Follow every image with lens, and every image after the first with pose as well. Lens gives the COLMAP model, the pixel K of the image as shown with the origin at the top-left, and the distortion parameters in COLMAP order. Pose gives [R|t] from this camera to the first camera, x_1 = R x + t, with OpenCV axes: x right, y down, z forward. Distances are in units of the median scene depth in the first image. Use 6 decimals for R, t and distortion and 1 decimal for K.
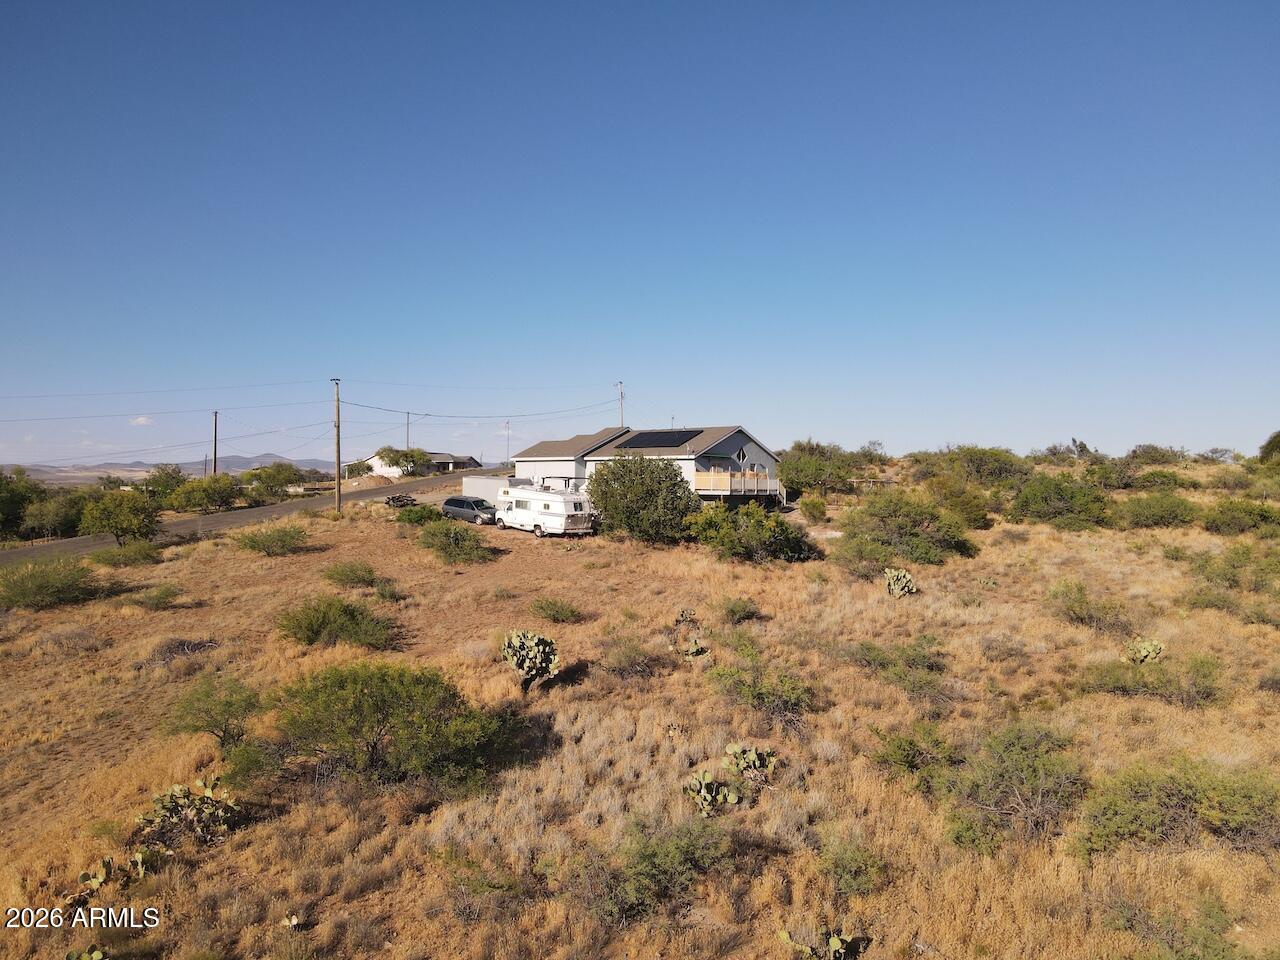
lens RADIAL K [[935.3, 0, 637.8], [0, 935.3, 492.5], [0, 0, 1]] dist [0.007288, 0.008439]
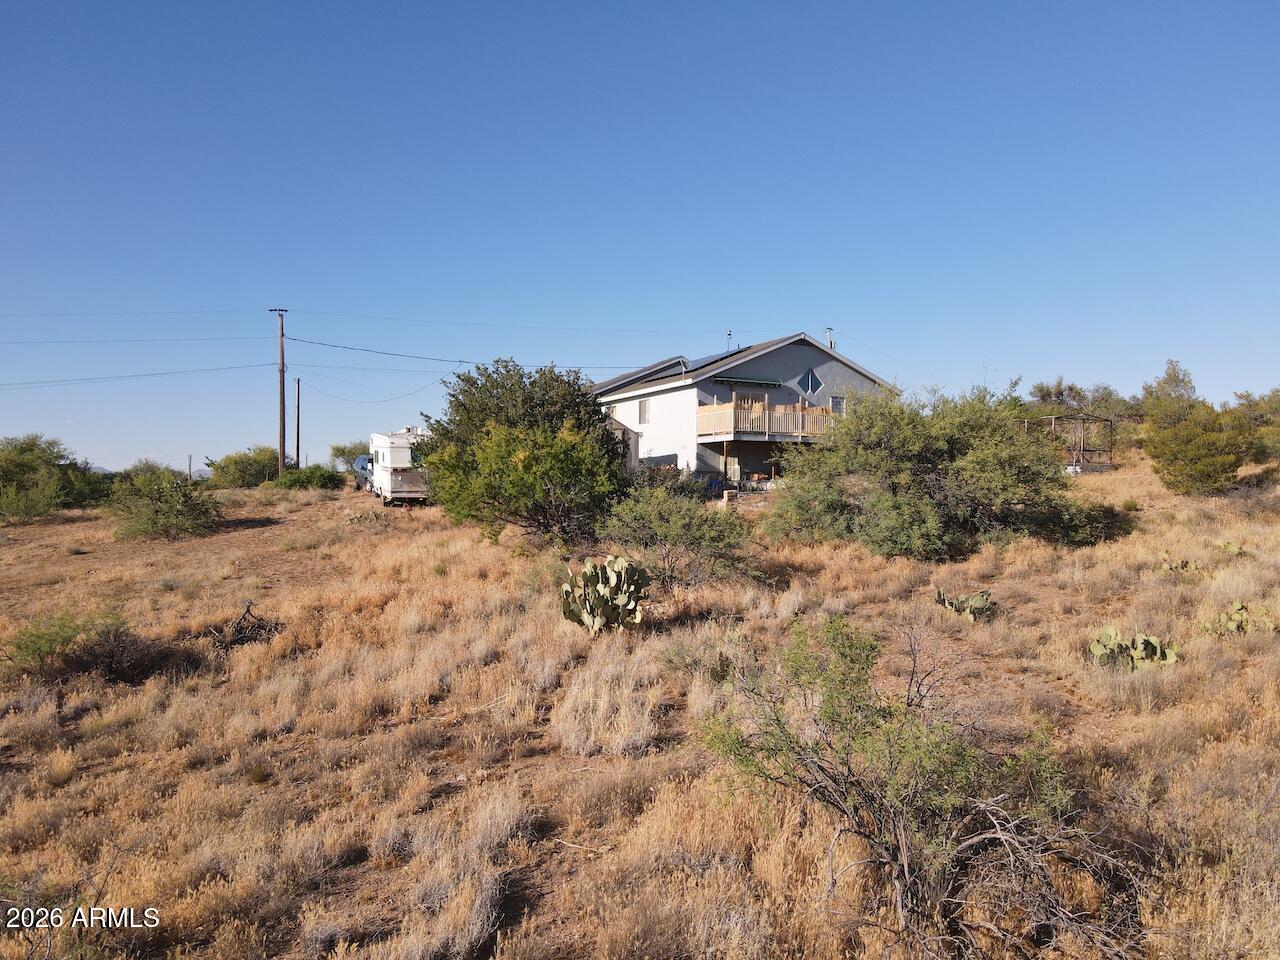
lens RADIAL K [[935.3, 0, 609.7], [0, 935.3, 437.6], [0, 0, 1]] dist [0.007288, 0.008439]
pose [[0.901440, -0.026480, -0.432092, 0.259954], [-0.002253, 0.997827, -0.065852, 0.036492], [0.432897, 0.060336, 0.899422, 0.418720]]
